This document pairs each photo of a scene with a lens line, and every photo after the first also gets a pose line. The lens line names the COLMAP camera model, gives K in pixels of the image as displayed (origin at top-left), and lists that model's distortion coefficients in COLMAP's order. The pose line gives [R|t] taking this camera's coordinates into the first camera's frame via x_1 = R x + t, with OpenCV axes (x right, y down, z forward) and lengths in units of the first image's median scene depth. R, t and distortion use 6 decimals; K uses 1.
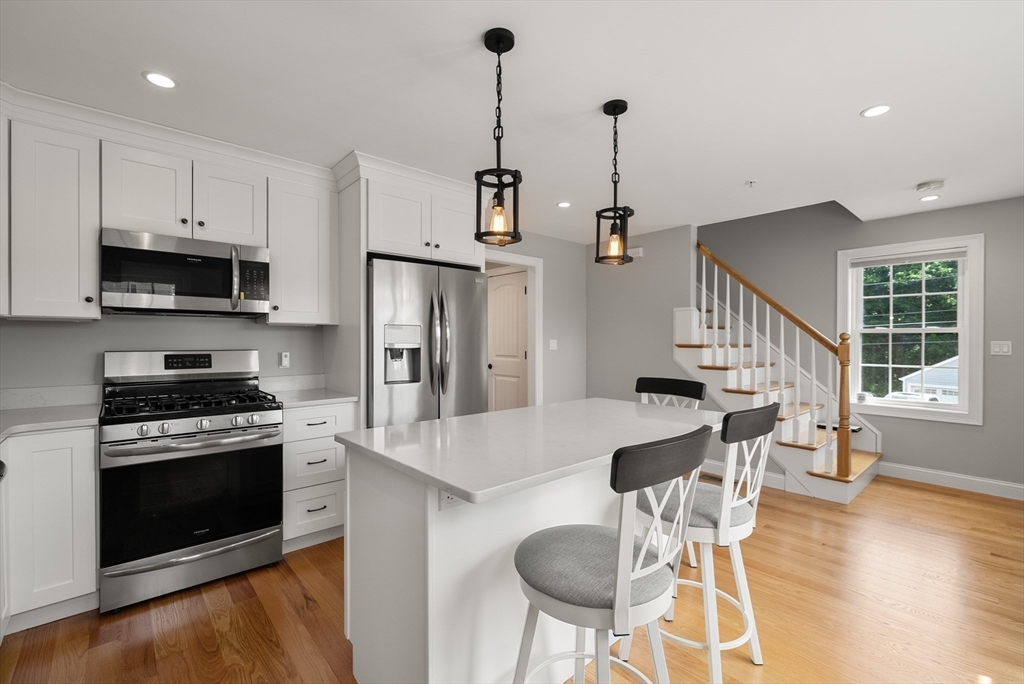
lens RADIAL K [[438.5, 0, 507.6], [0, 438.5, 341.4], [0, 0, 1]] dist [-0.000893, -0.000878]
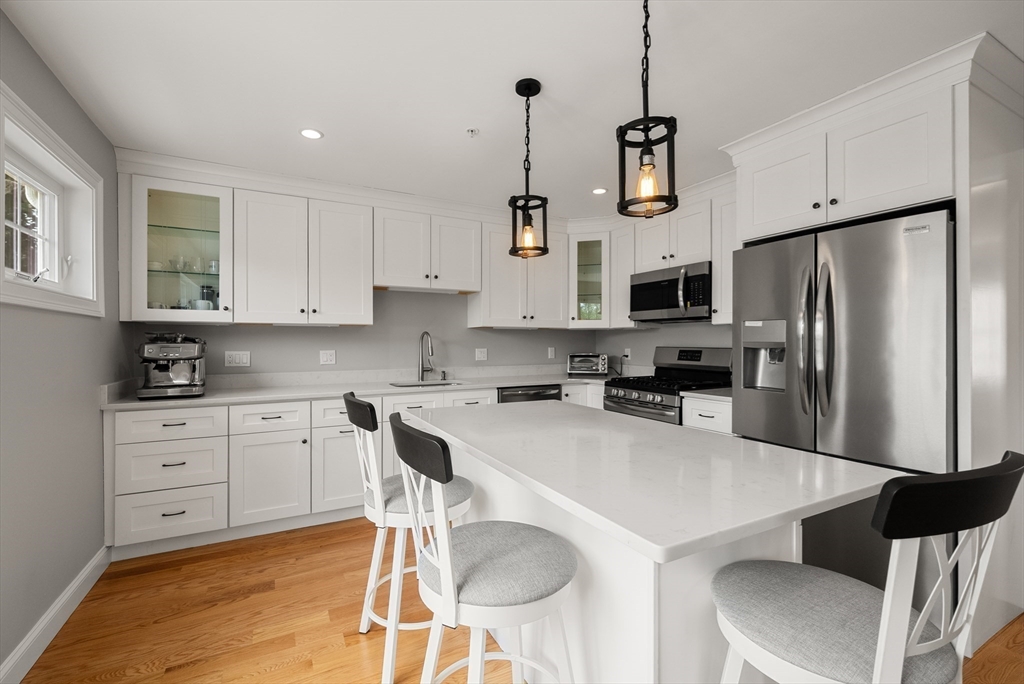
lens RADIAL K [[438.5, 0, 509.2], [0, 438.5, 340.4], [0, 0, 1]] dist [-0.000893, -0.000878]
pose [[-0.234217, -0.002269, -0.972182, 0.792758], [-0.004769, 0.999988, -0.001185, 0.003813], [0.972173, 0.004359, -0.234225, 0.846585]]
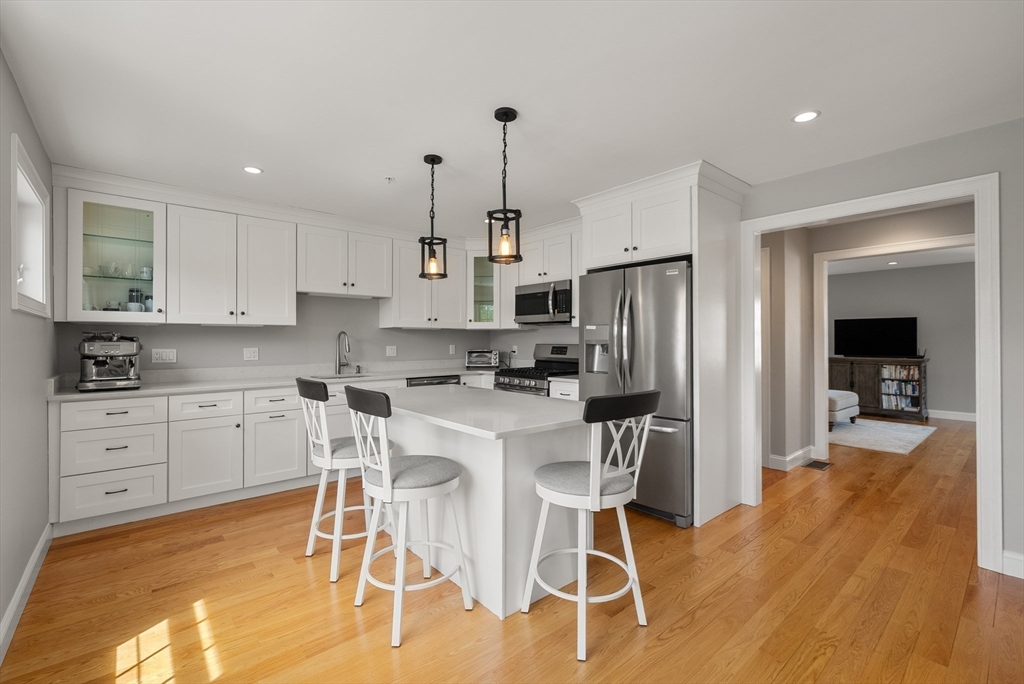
lens RADIAL K [[438.5, 0, 509.7], [0, 438.5, 336.9], [0, 0, 1]] dist [-0.000893, -0.000878]
pose [[-0.017688, -0.006771, -0.999821, 1.133142], [-0.004093, 0.999969, -0.006699, 0.004123], [0.999835, 0.003974, -0.017715, 0.910777]]
